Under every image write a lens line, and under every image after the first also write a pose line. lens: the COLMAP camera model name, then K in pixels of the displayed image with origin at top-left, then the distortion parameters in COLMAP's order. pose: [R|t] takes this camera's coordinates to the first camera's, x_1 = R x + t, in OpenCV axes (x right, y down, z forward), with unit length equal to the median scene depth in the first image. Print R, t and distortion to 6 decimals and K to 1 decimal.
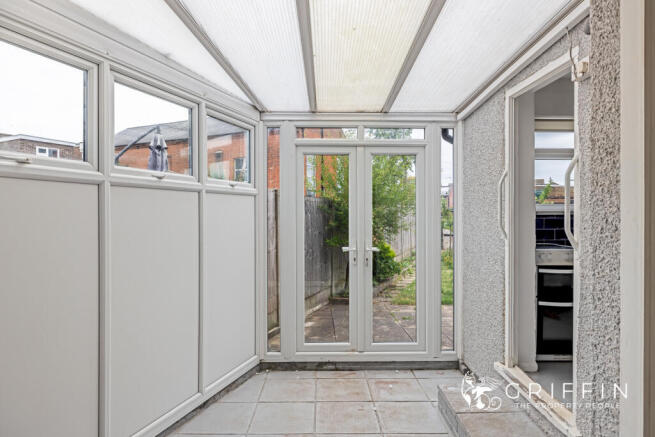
lens RADIAL K [[408.8, 0, 327.5], [0, 408.8, 217.1], [0, 0, 1]] dist [-0.003737, -0.000102]
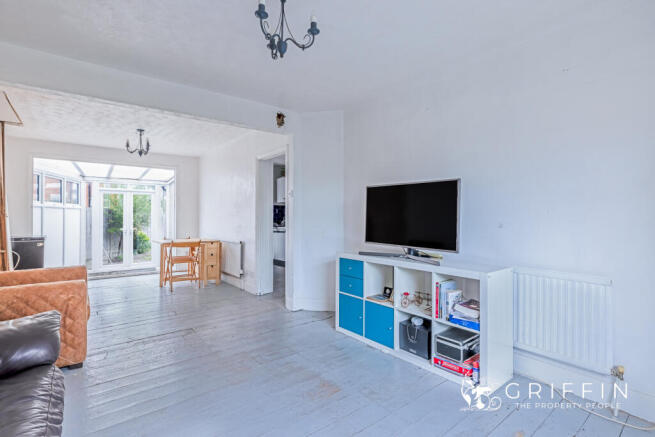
lens RADIAL K [[316.5, 0, 328.2], [0, 316.5, 219.9], [0, 0, 1]] dist [-0.002308, -0.000271]
pose [[0.793555, -0.001491, 0.608496, -0.141515], [0.002124, 0.999998, -0.000319, 0.019179], [-0.608494, 0.001546, 0.793557, -1.461715]]
